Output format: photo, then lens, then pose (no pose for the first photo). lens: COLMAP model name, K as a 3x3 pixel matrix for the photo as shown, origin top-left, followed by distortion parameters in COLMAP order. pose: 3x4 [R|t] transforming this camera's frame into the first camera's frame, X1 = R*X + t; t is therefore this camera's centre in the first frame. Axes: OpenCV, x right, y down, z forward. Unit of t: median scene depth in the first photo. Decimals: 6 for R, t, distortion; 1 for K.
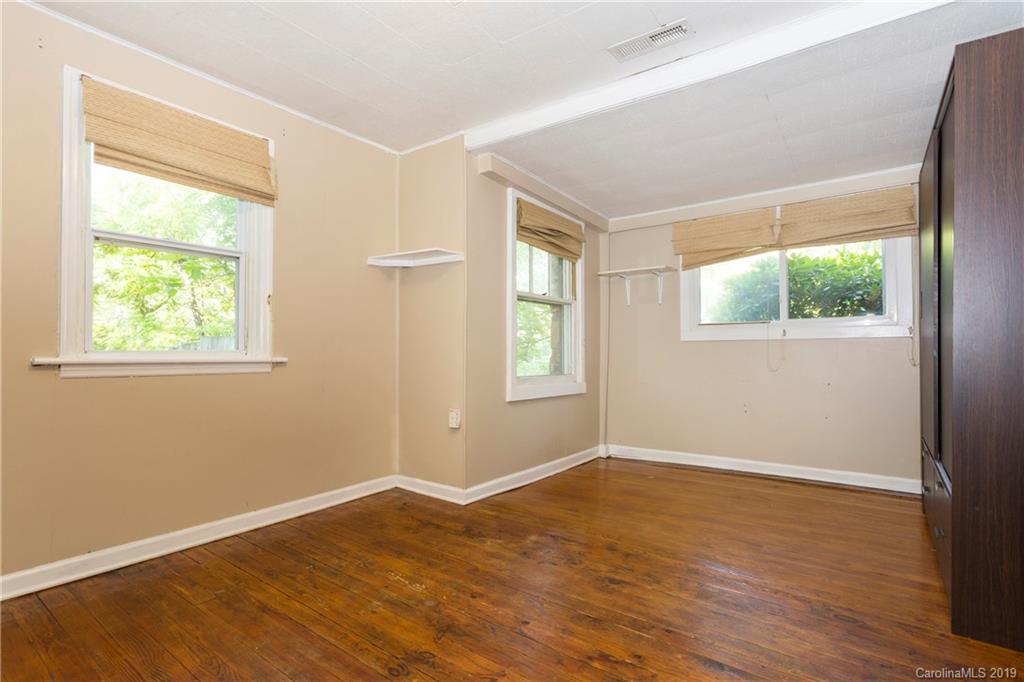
lens RADIAL K [[496.7, 0, 516.3], [0, 496.7, 346.9], [0, 0, 1]] dist [-0.003187, 0.003463]
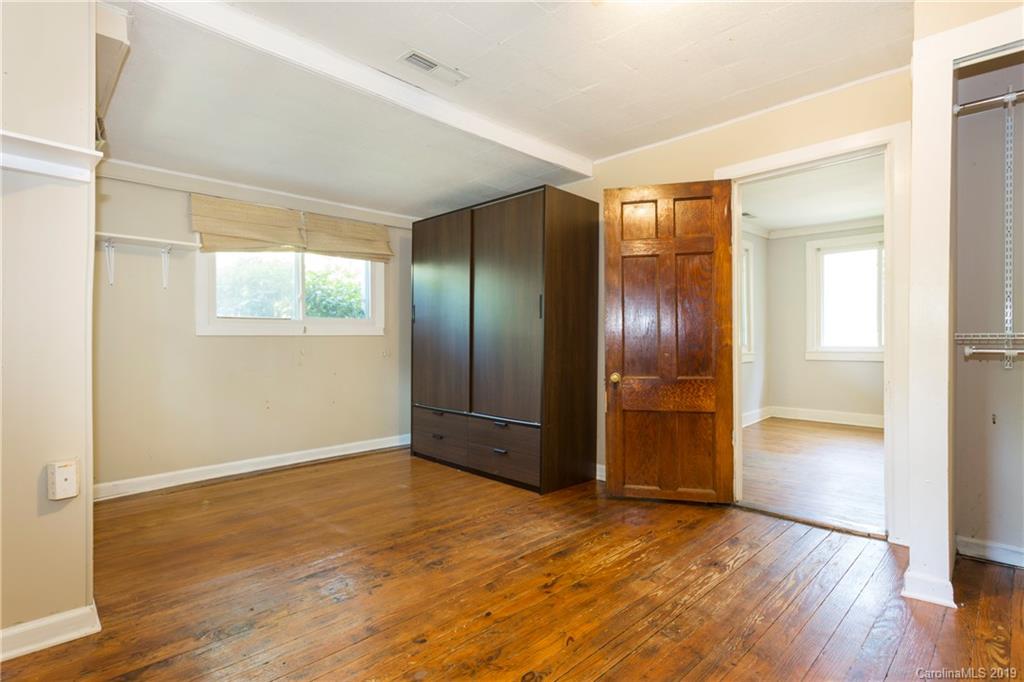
lens RADIAL K [[496.7, 0, 517.0], [0, 496.7, 340.6], [0, 0, 1]] dist [-0.003187, 0.003463]
pose [[0.163679, 0.003043, 0.986509, -0.776244], [-0.000805, 0.999995, -0.002951, -0.003324], [-0.986513, -0.000312, 0.163681, 0.613267]]
